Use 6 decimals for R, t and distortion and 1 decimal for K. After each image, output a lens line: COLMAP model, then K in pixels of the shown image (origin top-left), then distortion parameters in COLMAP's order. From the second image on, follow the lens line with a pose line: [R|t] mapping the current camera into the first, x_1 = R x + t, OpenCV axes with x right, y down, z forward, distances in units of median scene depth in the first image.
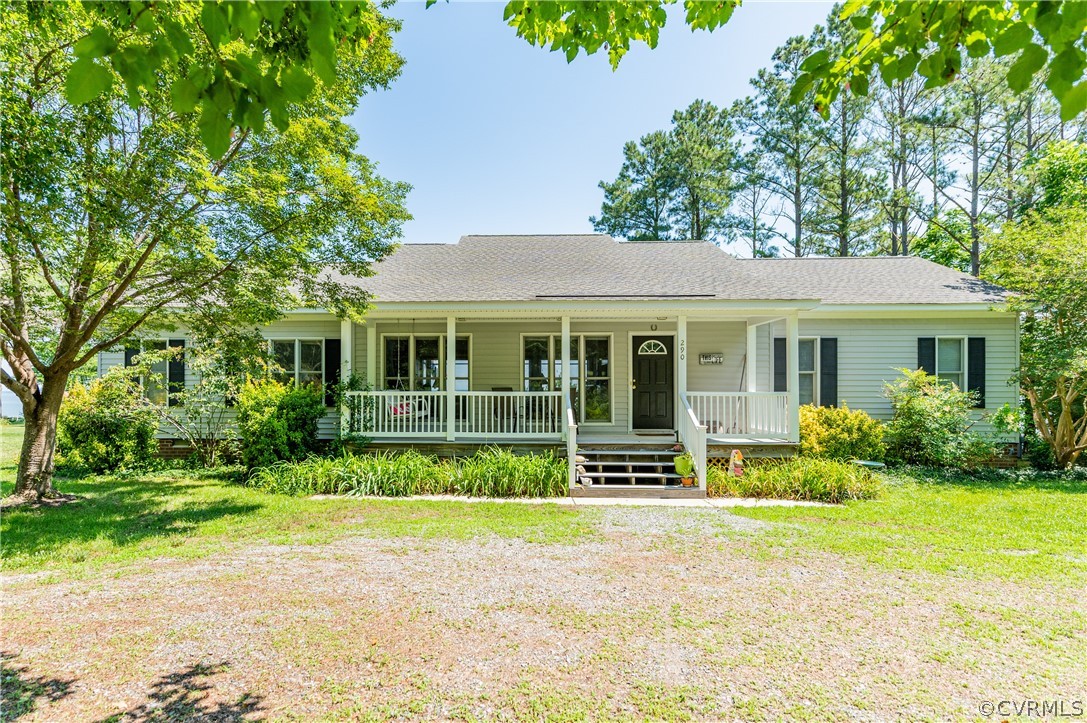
lens RADIAL K [[559.2, 0, 542.8], [0, 559.2, 399.3], [0, 0, 1]] dist [0.001163, -0.001465]
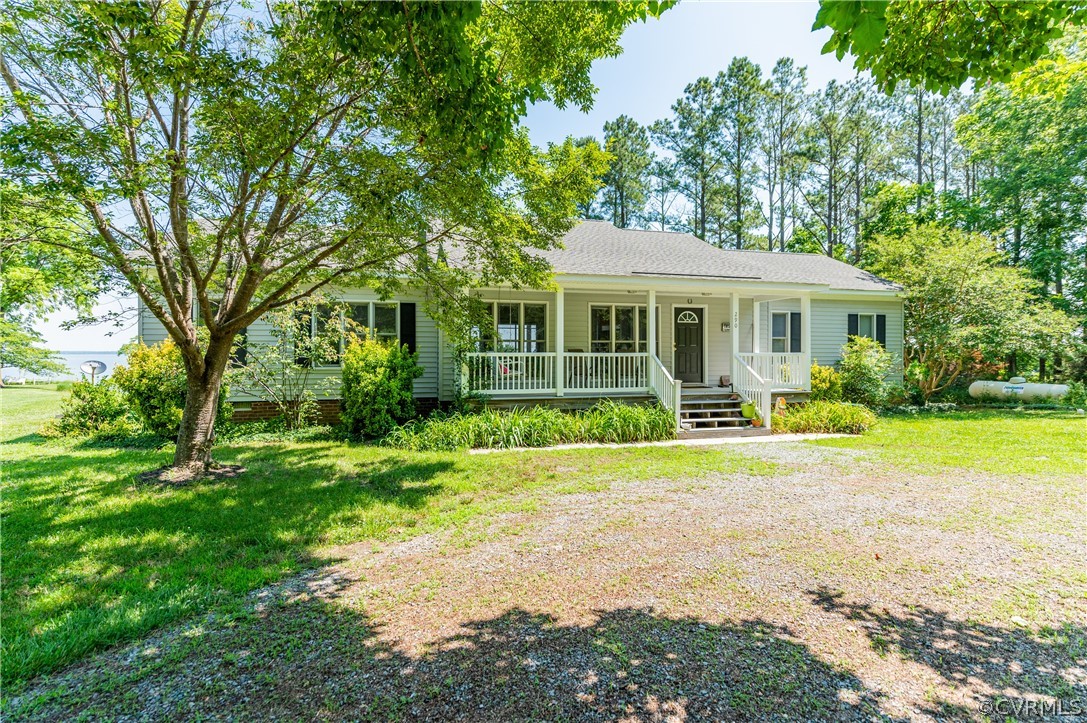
lens RADIAL K [[484.3, 0, 543.3], [0, 484.3, 359.0], [0, 0, 1]] dist [0.003292, -0.000189]
pose [[0.959644, -0.004192, 0.281186, -0.460216], [0.004077, 0.999991, 0.000994, -0.002126], [-0.281188, 0.000193, 0.959653, 0.063045]]
